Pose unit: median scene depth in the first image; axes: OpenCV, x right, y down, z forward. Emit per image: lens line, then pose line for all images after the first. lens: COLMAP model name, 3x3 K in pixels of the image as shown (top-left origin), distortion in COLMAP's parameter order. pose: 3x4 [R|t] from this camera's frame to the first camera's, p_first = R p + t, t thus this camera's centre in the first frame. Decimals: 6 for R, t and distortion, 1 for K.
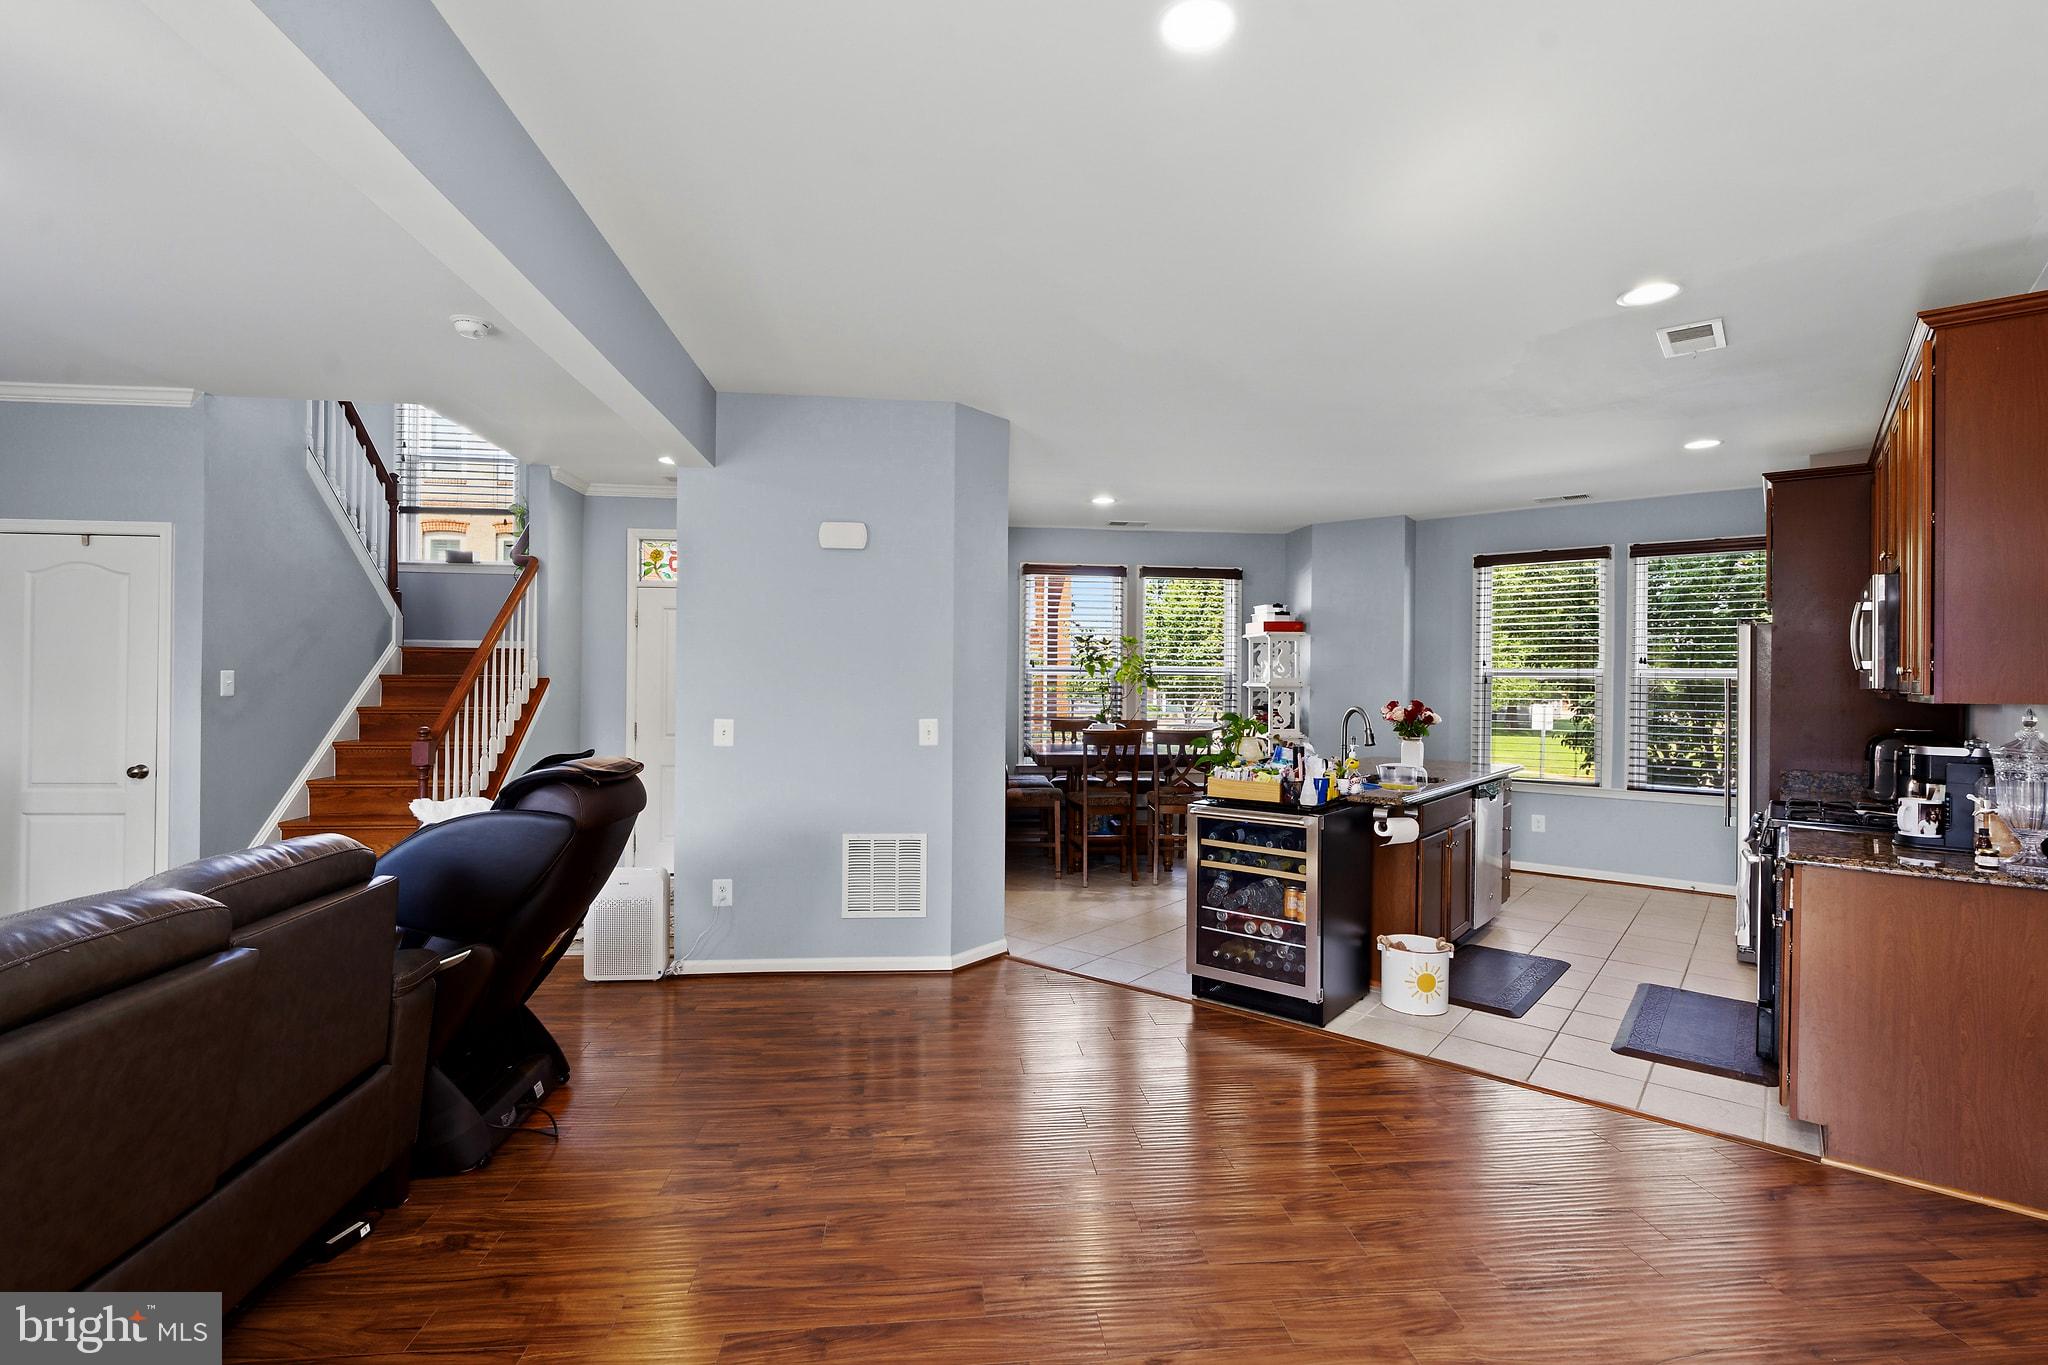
lens RADIAL K [[939.3, 0, 1025.4], [0, 939.3, 681.0], [0, 0, 1]] dist [-0.004183, 0.000264]
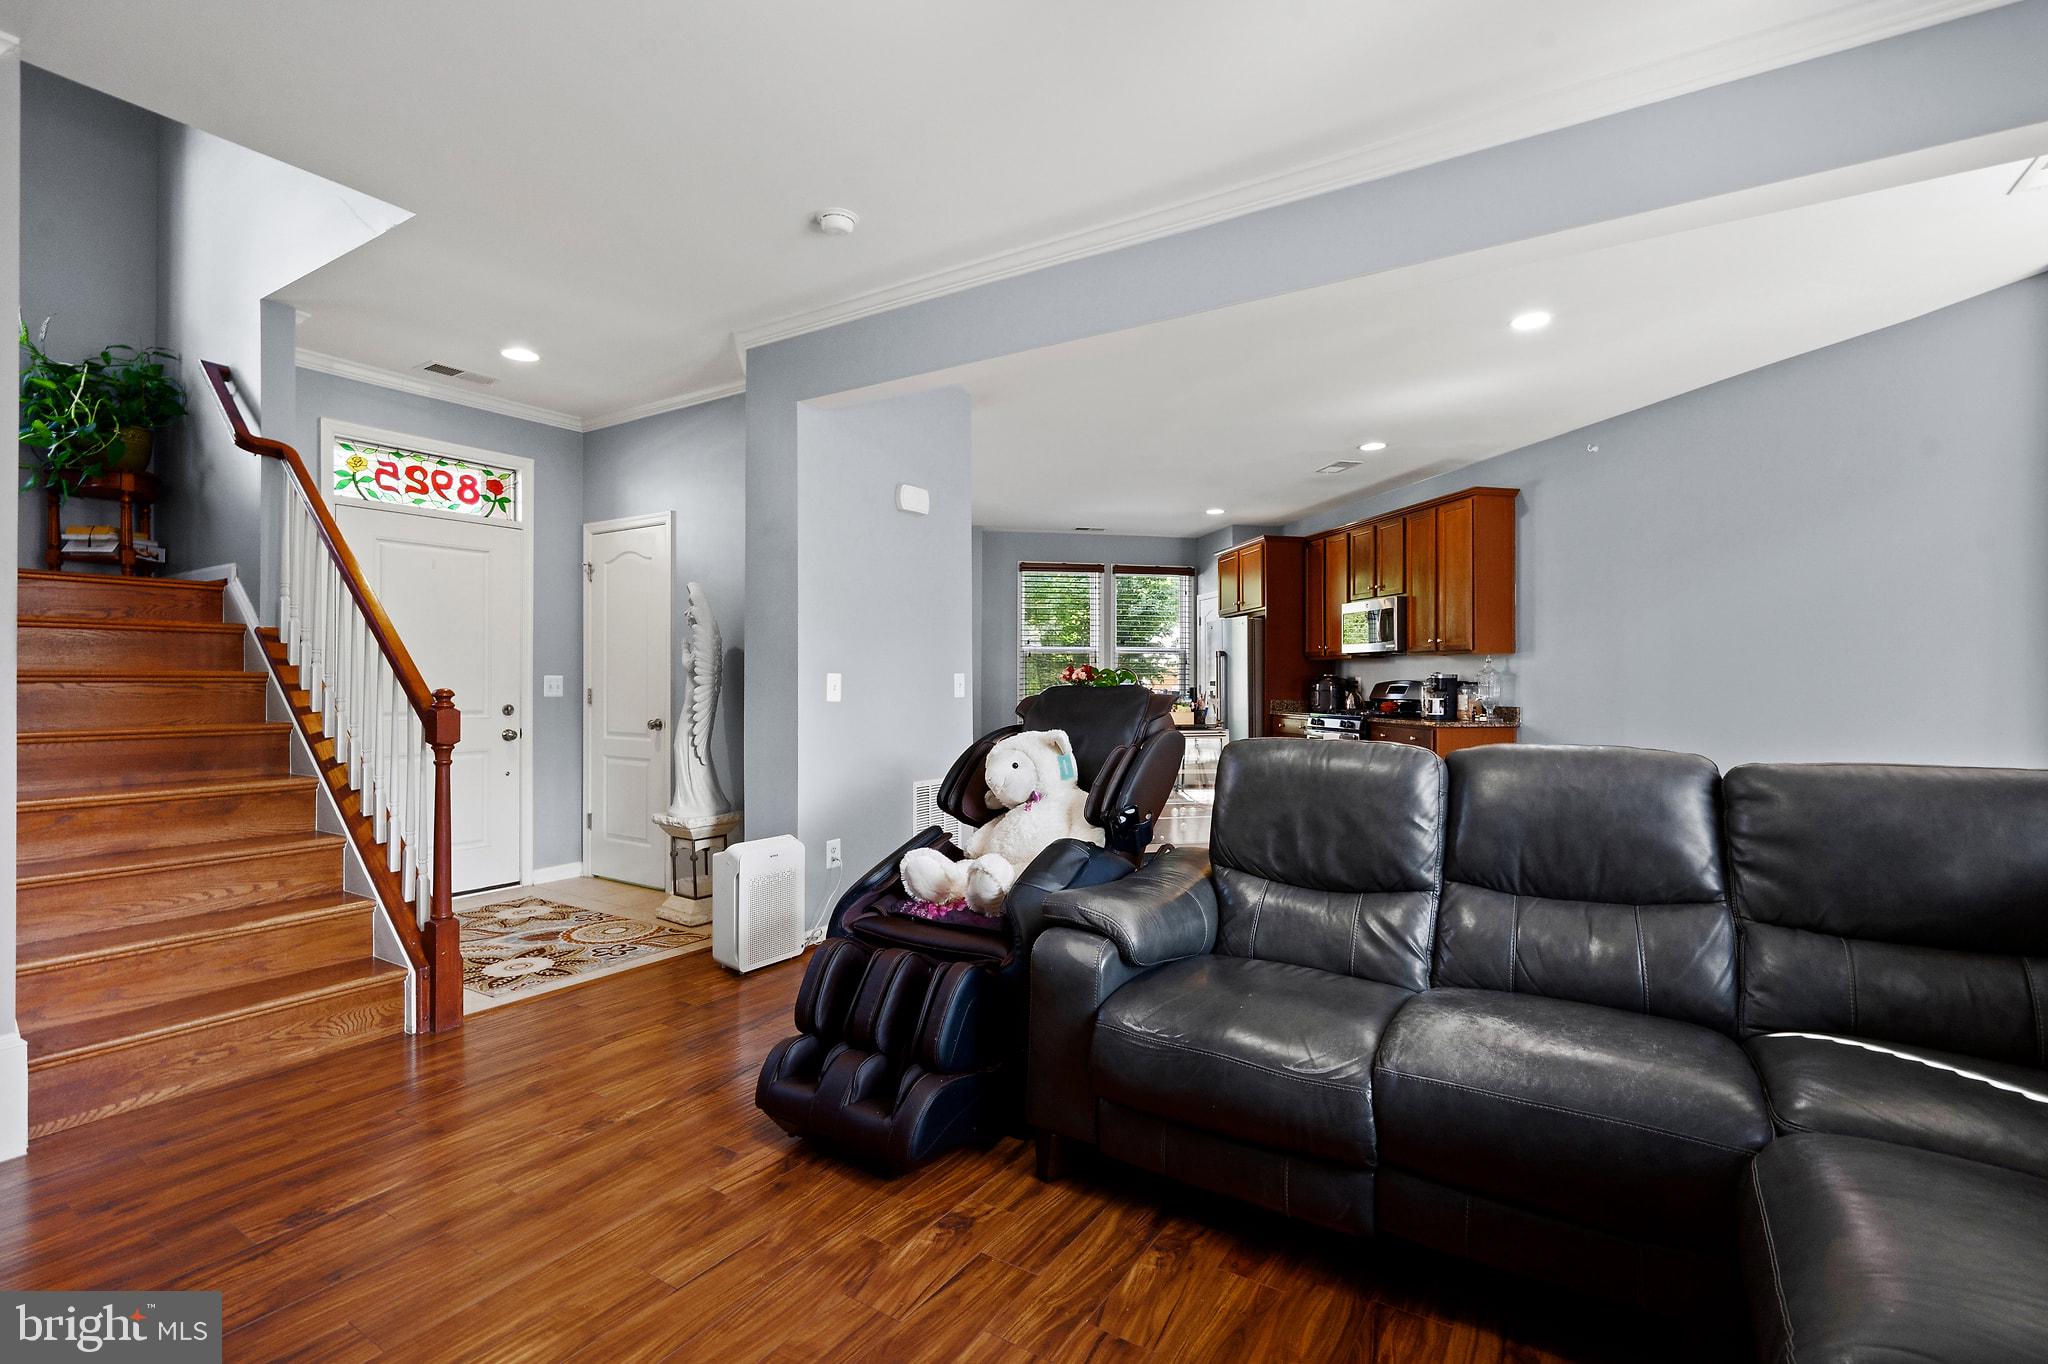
lens RADIAL K [[939.3, 0, 1038.8], [0, 939.3, 676.0], [0, 0, 1]] dist [-0.004183, 0.000264]
pose [[0.623043, -0.006641, 0.782160, -0.612205], [0.004787, 0.999978, 0.004678, 0.025674], [-0.782173, 0.000829, 0.623061, 0.150867]]
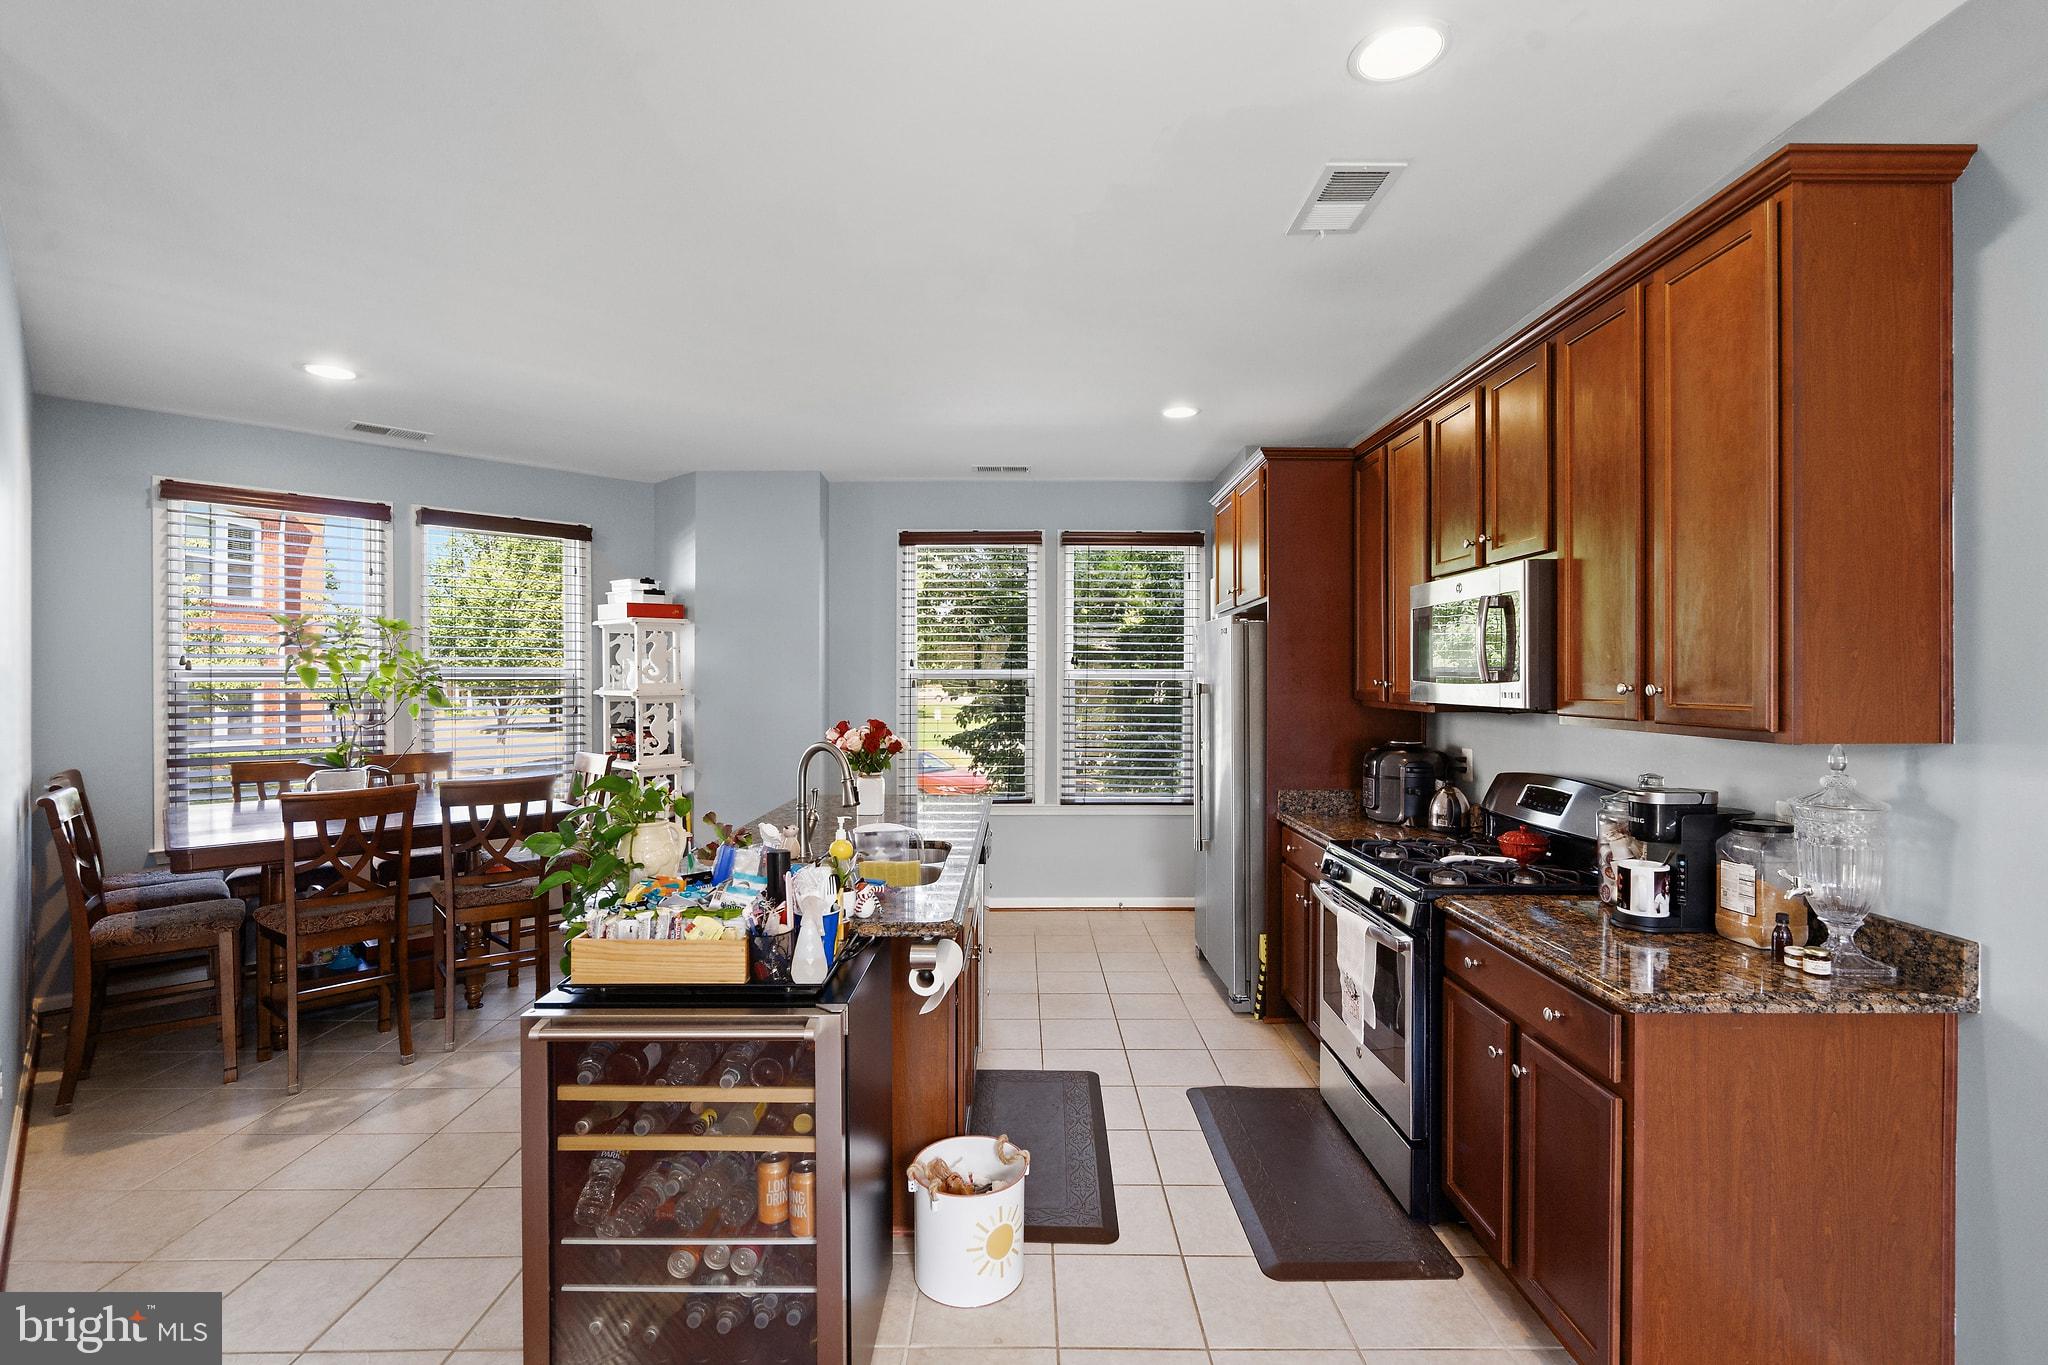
lens RADIAL K [[939.3, 0, 1031.2], [0, 939.3, 681.1], [0, 0, 1]] dist [-0.004183, 0.000264]
pose [[0.773570, -0.013488, 0.633567, 0.052054], [0.007875, 0.999901, 0.011671, -0.012850], [-0.633661, -0.004039, 0.773600, 0.322918]]
